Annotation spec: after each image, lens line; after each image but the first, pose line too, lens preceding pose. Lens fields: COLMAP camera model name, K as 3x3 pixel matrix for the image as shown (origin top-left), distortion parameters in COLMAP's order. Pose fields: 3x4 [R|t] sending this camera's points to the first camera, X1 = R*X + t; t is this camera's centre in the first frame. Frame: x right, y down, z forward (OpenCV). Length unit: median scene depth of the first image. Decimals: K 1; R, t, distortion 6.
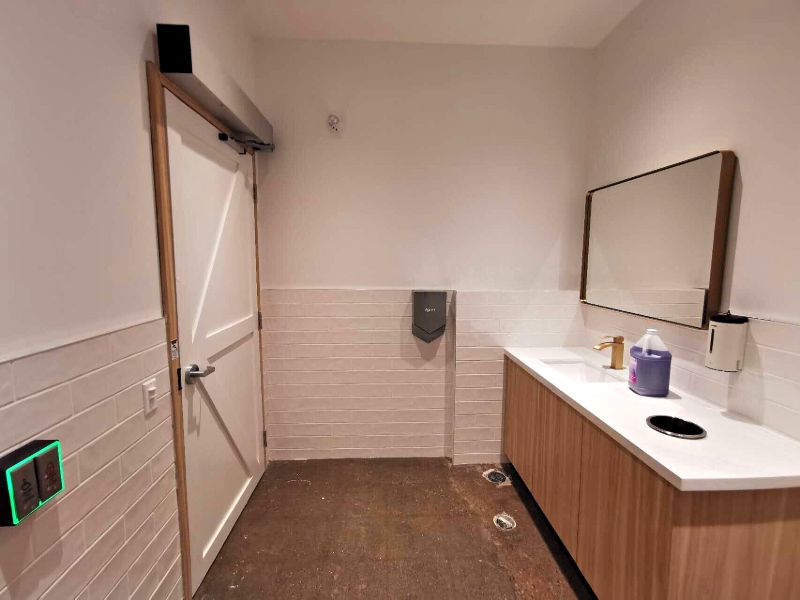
lens RADIAL K [[373.1, 0, 400.0], [0, 373.1, 300.0], [0, 0, 1]] dist [0.010433, 0.000249]
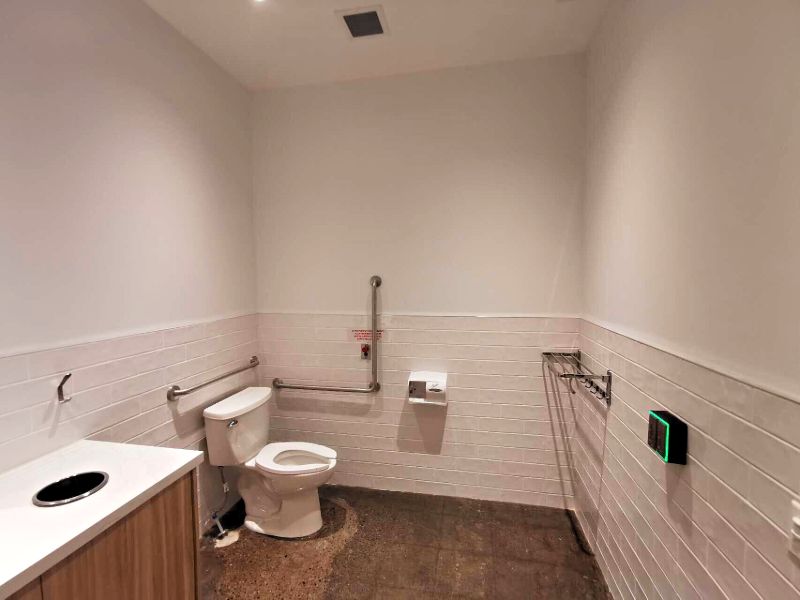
lens RADIAL K [[373.1, 0, 400.0], [0, 373.1, 300.0], [0, 0, 1]] dist [0.010433, 0.000249]
pose [[-0.970772, -0.012124, 0.239697, -0.221705], [0.031020, 0.984009, 0.175399, -0.245968], [-0.237990, 0.177708, -0.954872, 1.831497]]
